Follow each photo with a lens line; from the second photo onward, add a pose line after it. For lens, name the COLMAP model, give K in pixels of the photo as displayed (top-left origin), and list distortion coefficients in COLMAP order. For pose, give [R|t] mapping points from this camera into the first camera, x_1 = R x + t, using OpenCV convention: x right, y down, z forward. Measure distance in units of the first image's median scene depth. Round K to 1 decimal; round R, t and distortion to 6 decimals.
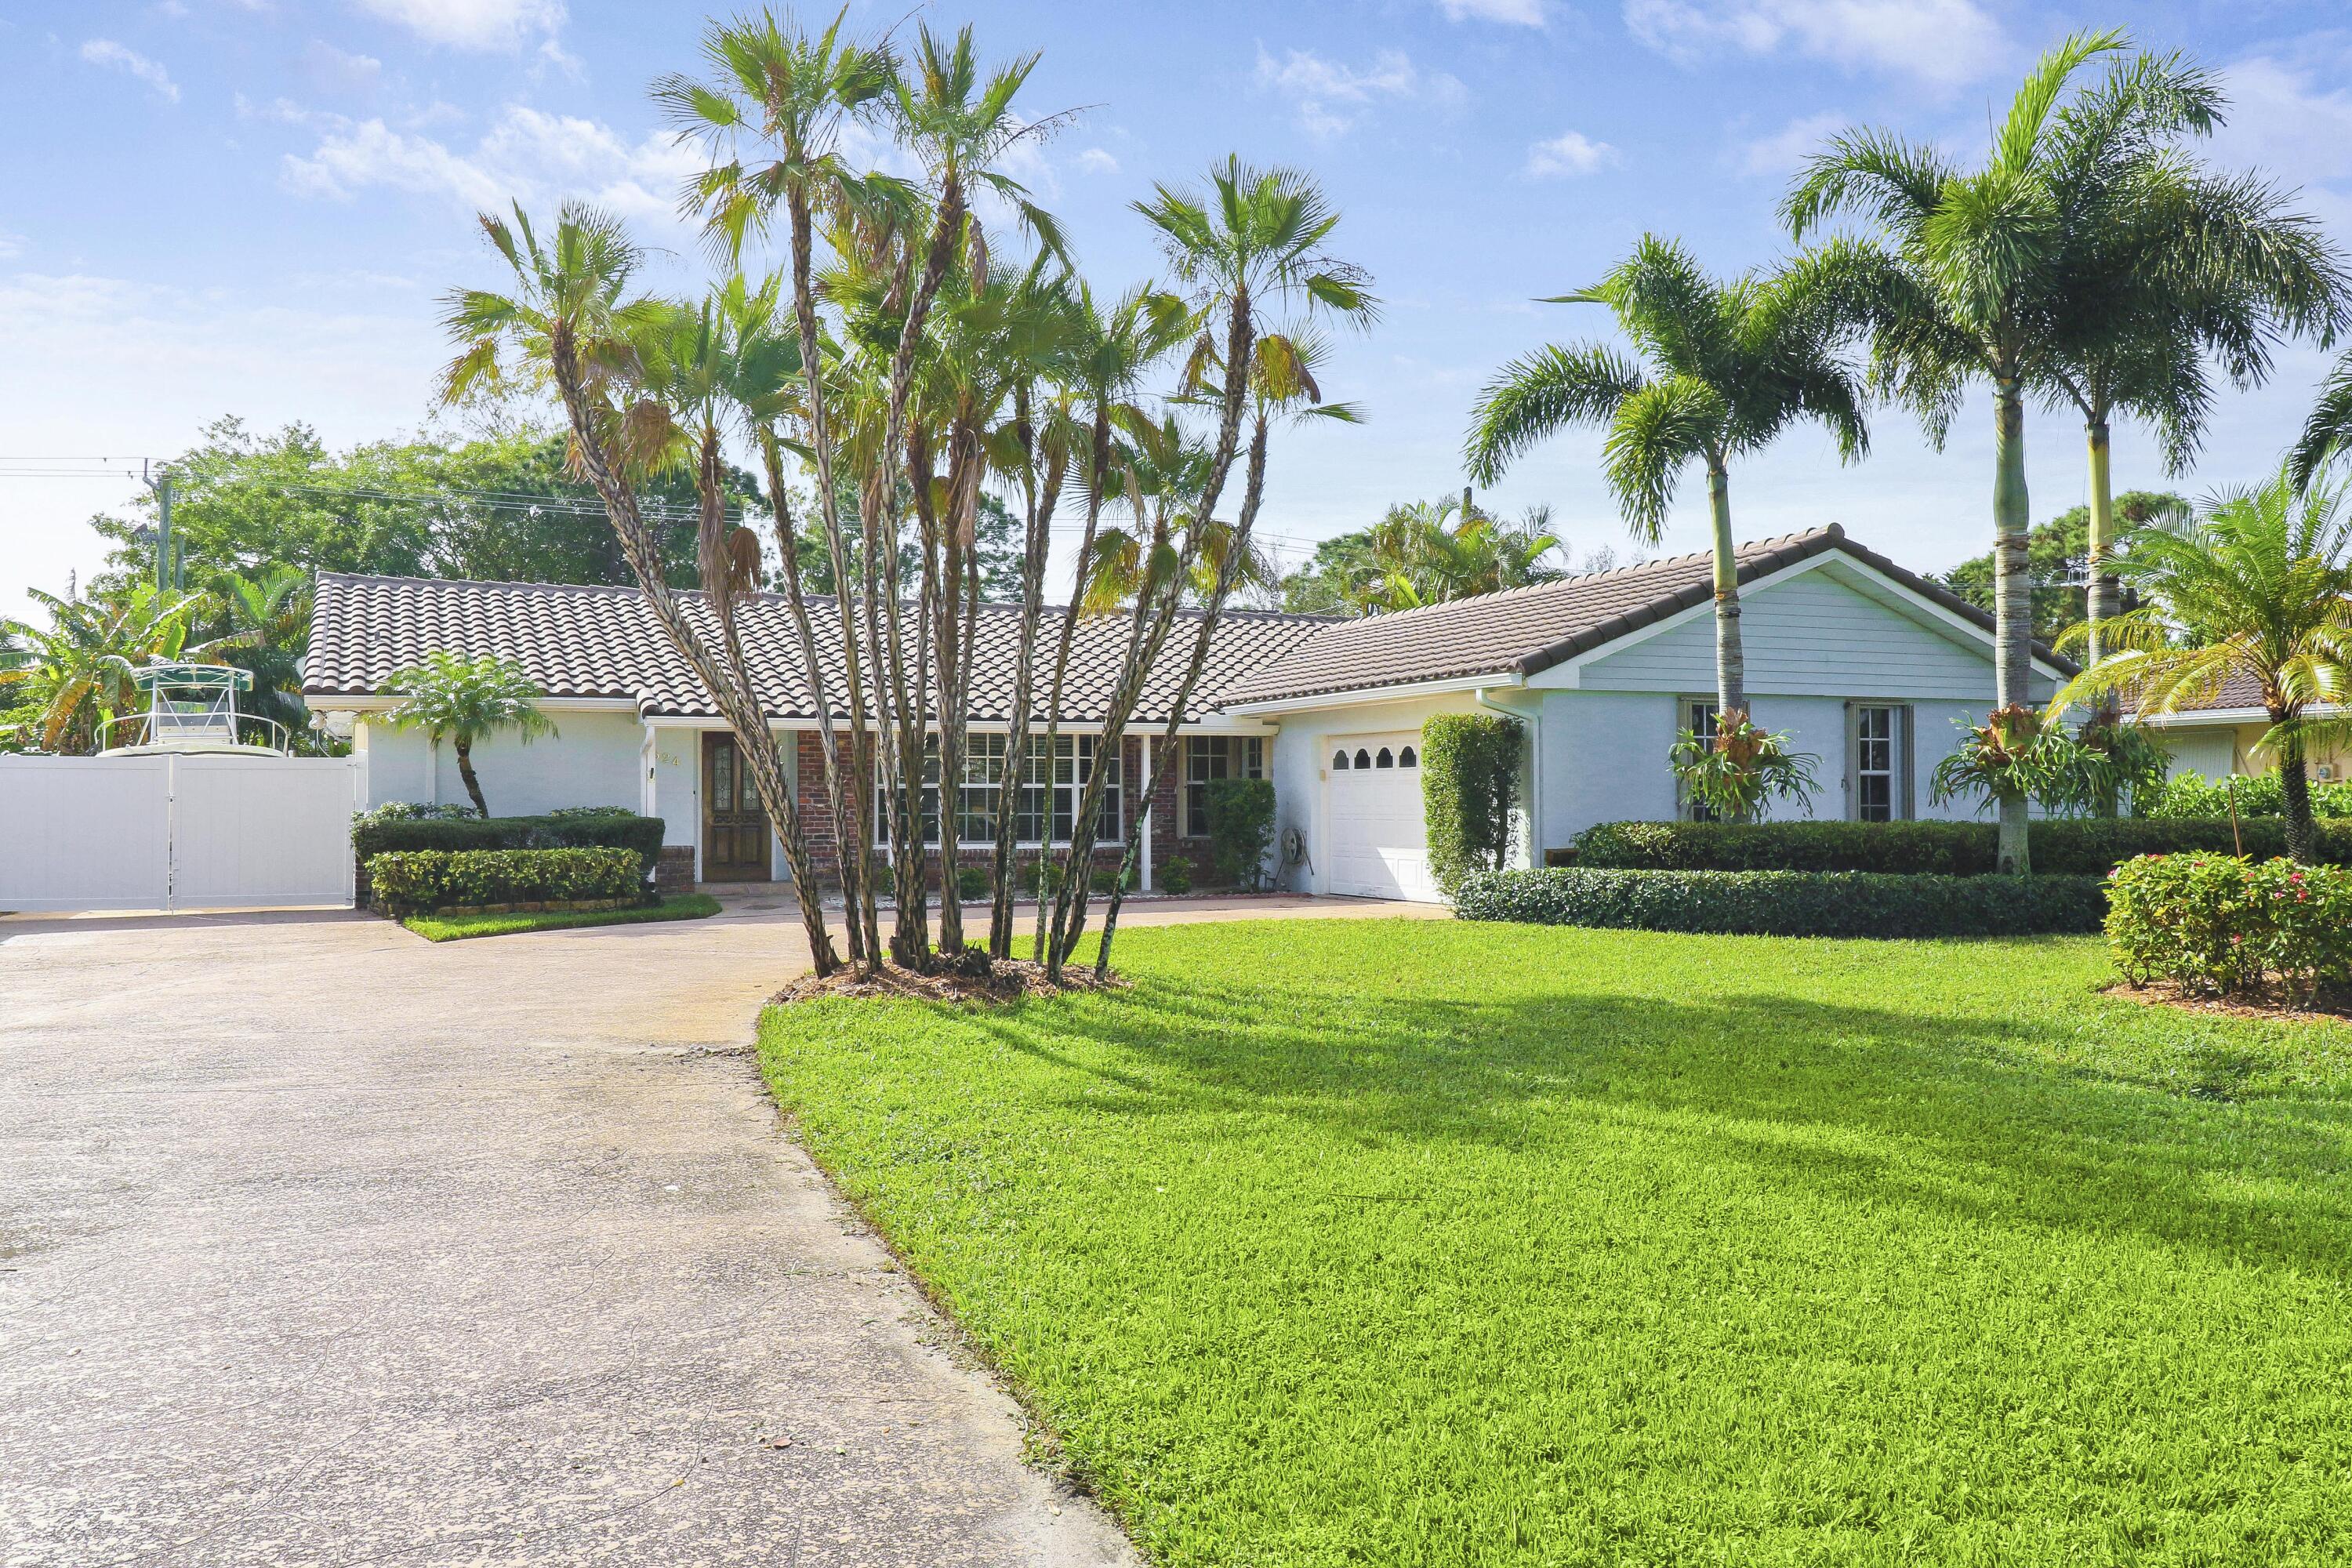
lens RADIAL K [[1720.9, 0, 1176.0], [0, 1720.9, 784.0], [0, 0, 1]] dist [-0.003355, -0.002354]
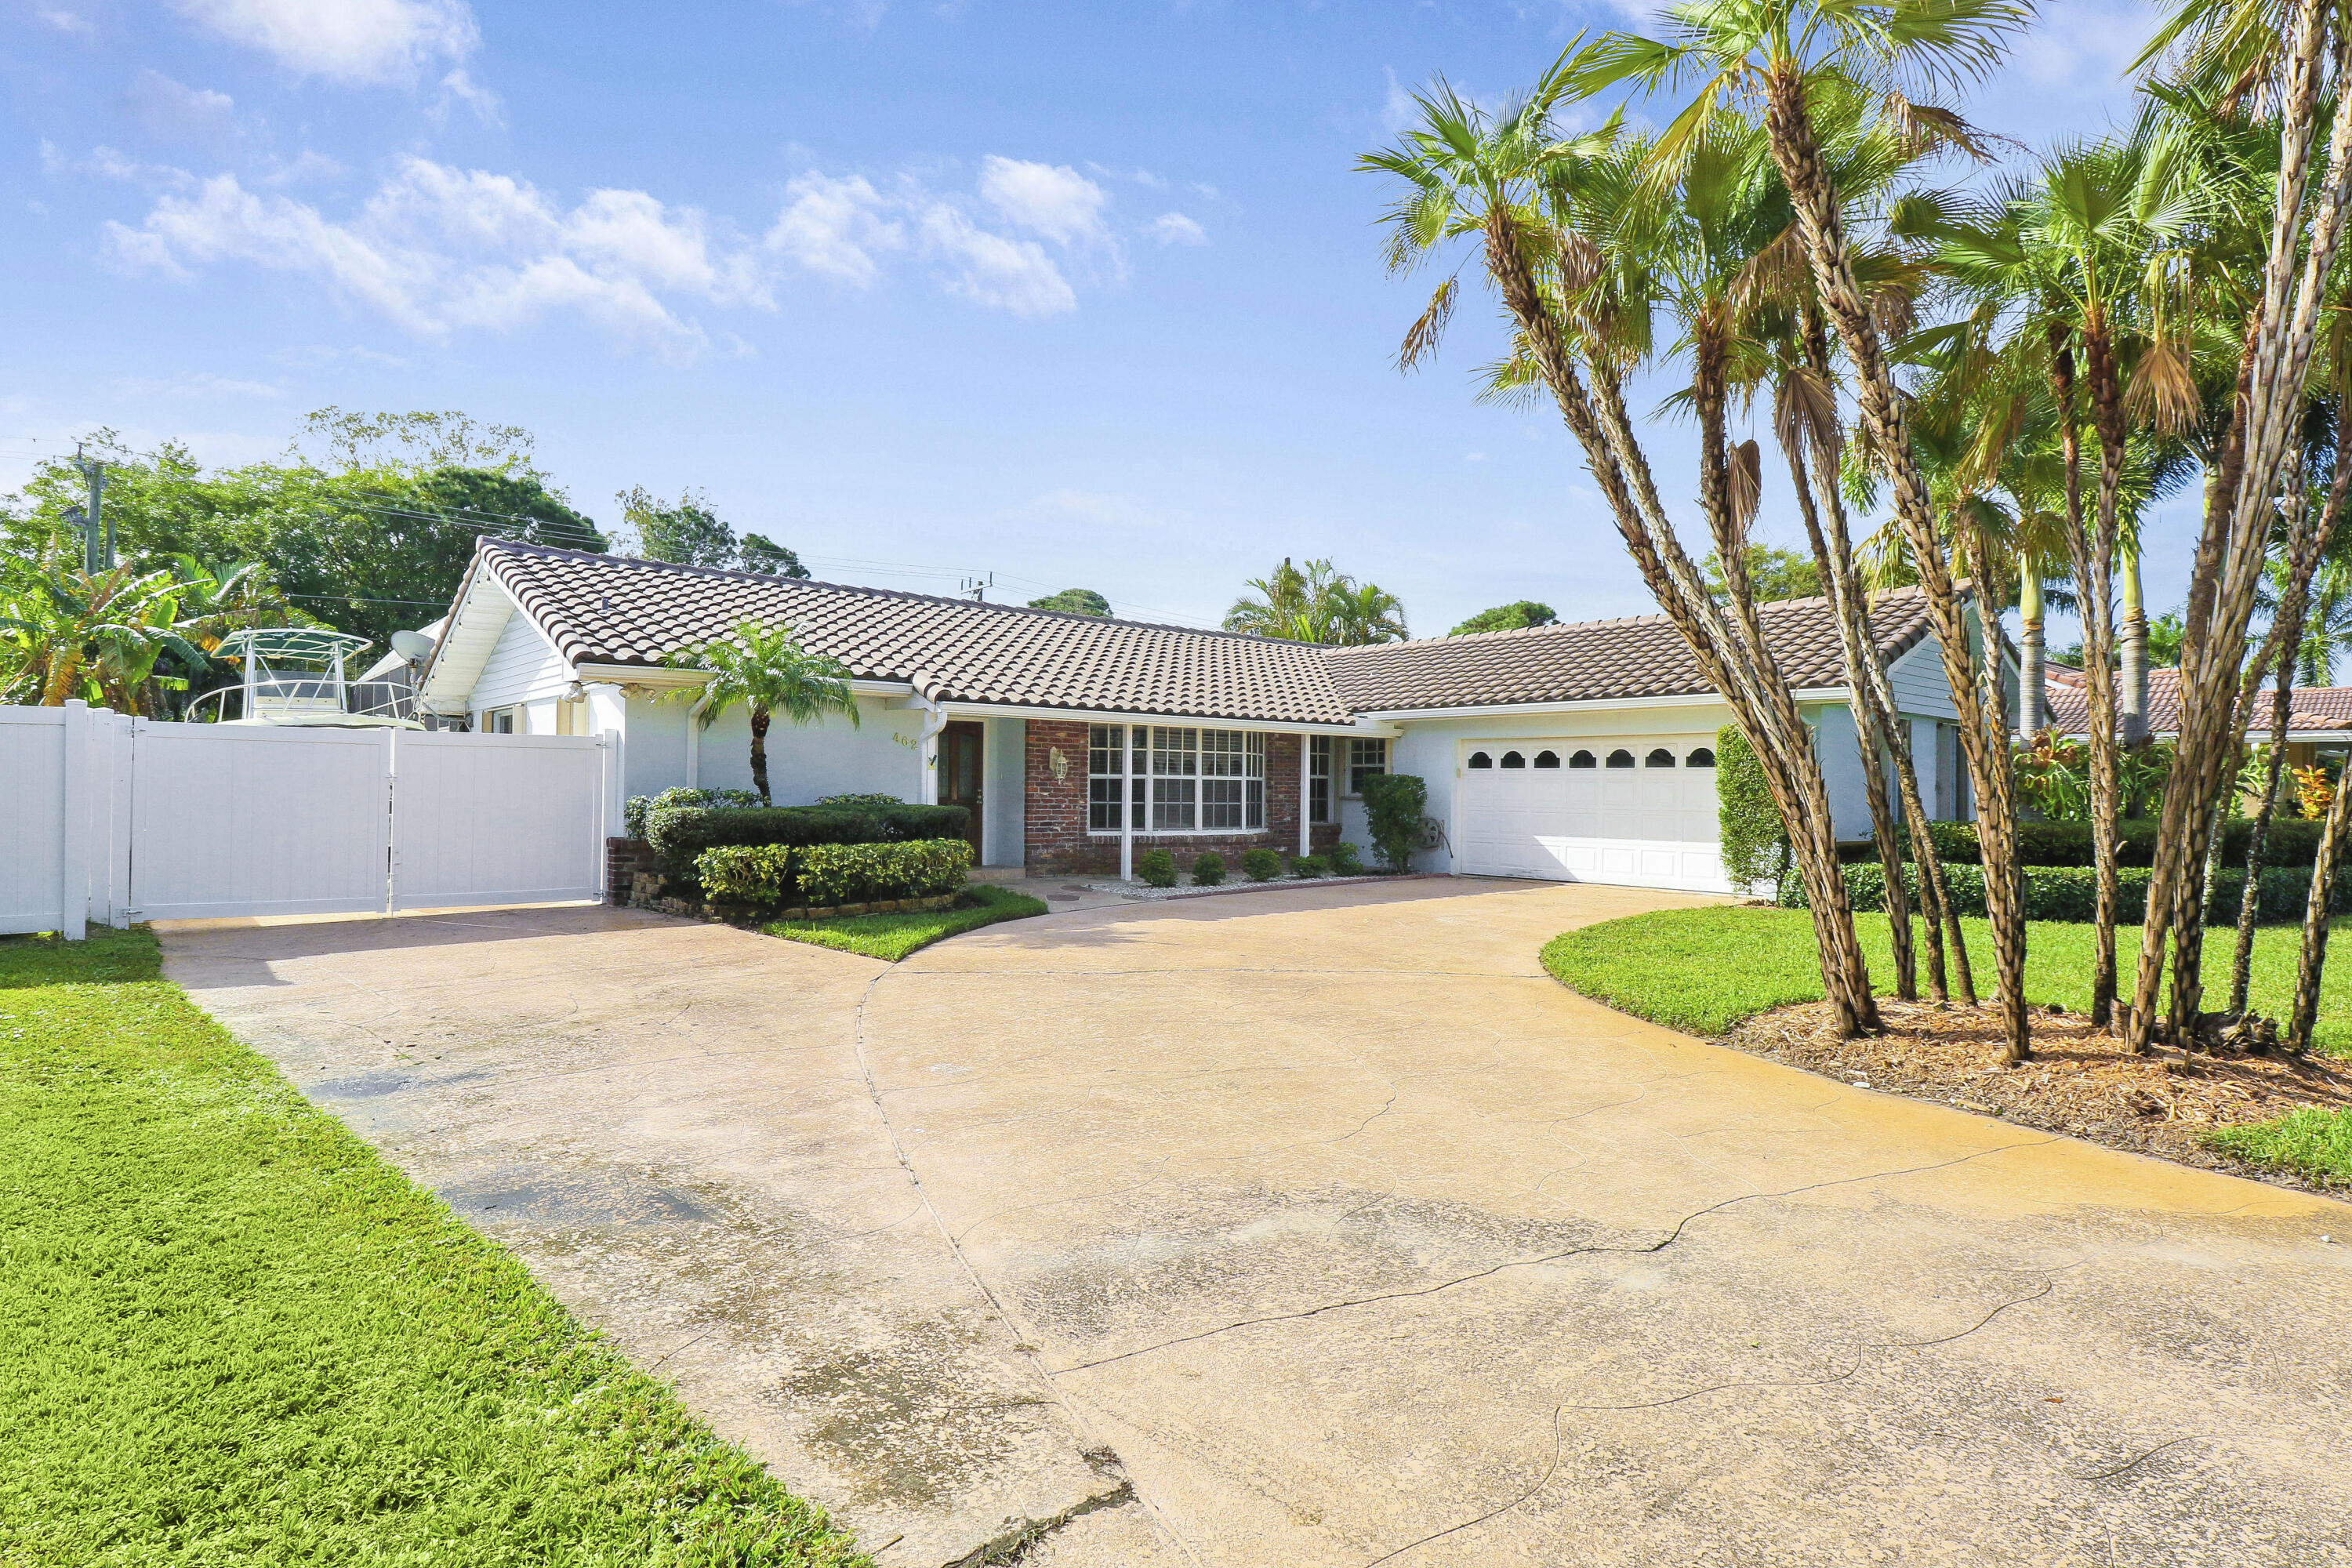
lens RADIAL K [[1154.9, 0, 1158.2], [0, 1154.9, 738.4], [0, 0, 1]] dist [0.010106, -0.020489]
pose [[0.956573, 0.024946, 0.290424, -0.358969], [-0.015707, 0.999295, -0.034101, 0.001598], [-0.291070, 0.028058, 0.956290, 0.326219]]
